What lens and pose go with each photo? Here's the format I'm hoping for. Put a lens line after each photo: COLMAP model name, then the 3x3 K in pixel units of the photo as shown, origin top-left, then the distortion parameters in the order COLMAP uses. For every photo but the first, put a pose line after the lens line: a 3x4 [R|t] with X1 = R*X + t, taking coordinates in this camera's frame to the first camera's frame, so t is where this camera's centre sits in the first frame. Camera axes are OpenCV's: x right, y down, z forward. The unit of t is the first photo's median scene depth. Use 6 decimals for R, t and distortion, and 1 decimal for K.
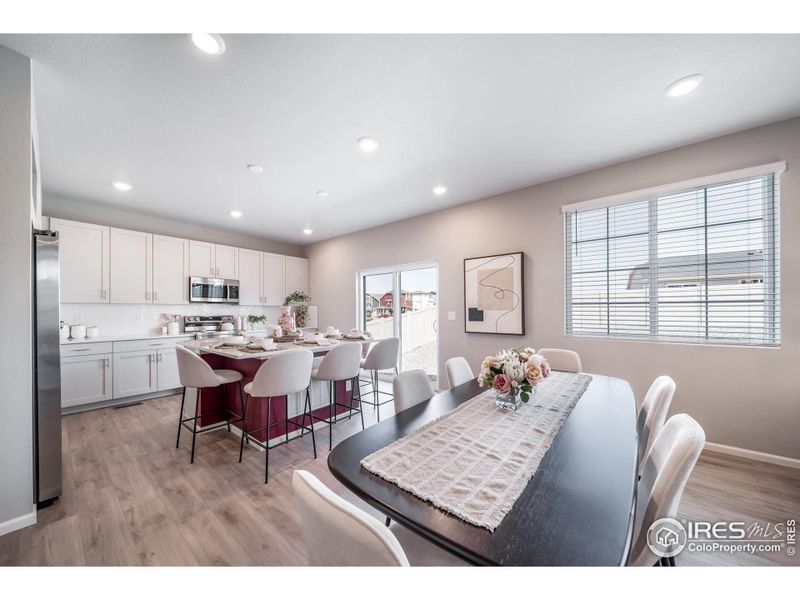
lens RADIAL K [[286.5, 0, 394.2], [0, 286.5, 308.3], [0, 0, 1]] dist [-0.001624, -0.000370]
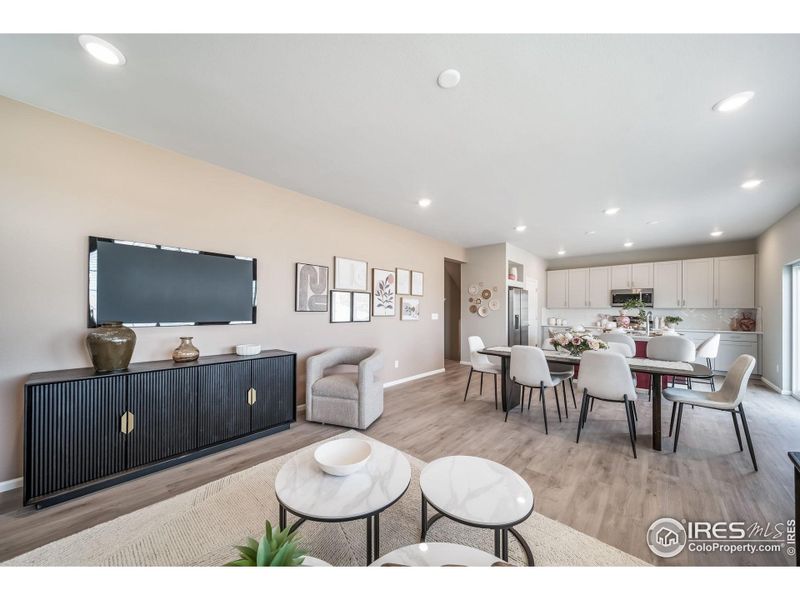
lens RADIAL K [[283.1, 0, 394.2], [0, 283.1, 310.5], [0, 0, 1]] dist [0.000724, 0.000131]
pose [[-0.059929, 0.001783, -0.998201, 0.865771], [0.003206, 0.999994, 0.001593, -0.007551], [0.998197, -0.003104, -0.059934, -0.068391]]
